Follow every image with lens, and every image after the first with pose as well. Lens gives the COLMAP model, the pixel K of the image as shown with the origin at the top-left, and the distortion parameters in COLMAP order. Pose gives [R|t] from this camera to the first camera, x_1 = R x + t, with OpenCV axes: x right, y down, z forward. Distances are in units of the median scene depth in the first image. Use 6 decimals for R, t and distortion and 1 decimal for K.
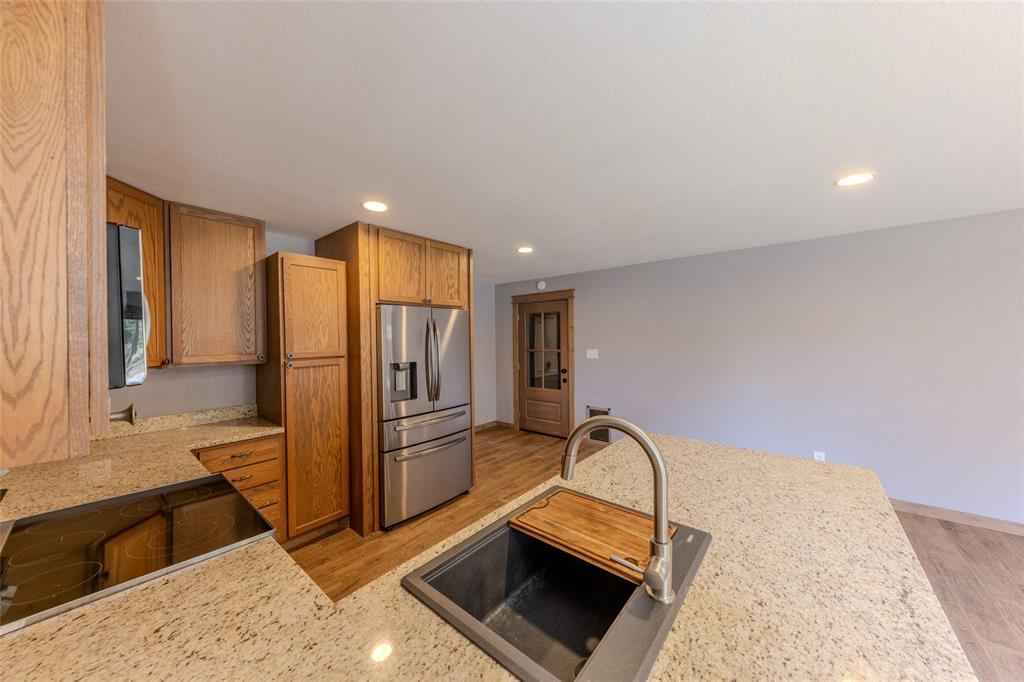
lens RADIAL K [[348.7, 0, 514.5], [0, 348.7, 338.7], [0, 0, 1]] dist [0.007838, -0.002668]
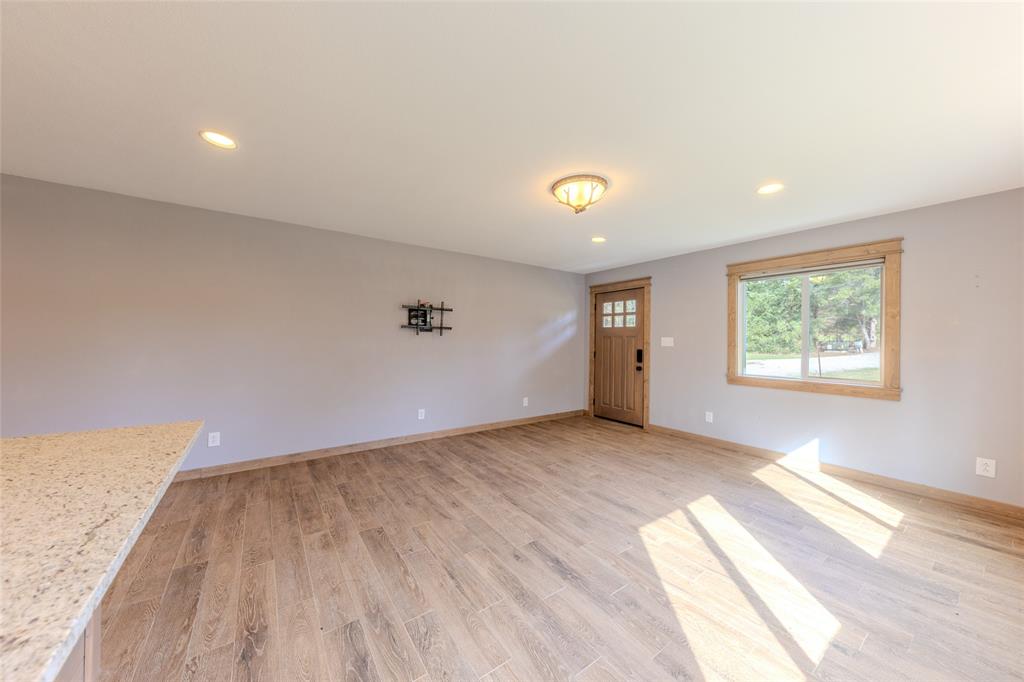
lens RADIAL K [[348.7, 0, 514.5], [0, 348.7, 338.7], [0, 0, 1]] dist [0.007838, -0.002668]
pose [[0.248540, 0.016511, 0.968481, 0.157399], [-0.005492, 0.999863, -0.015637, 0.086302], [-0.968606, -0.001432, 0.248597, -0.041663]]
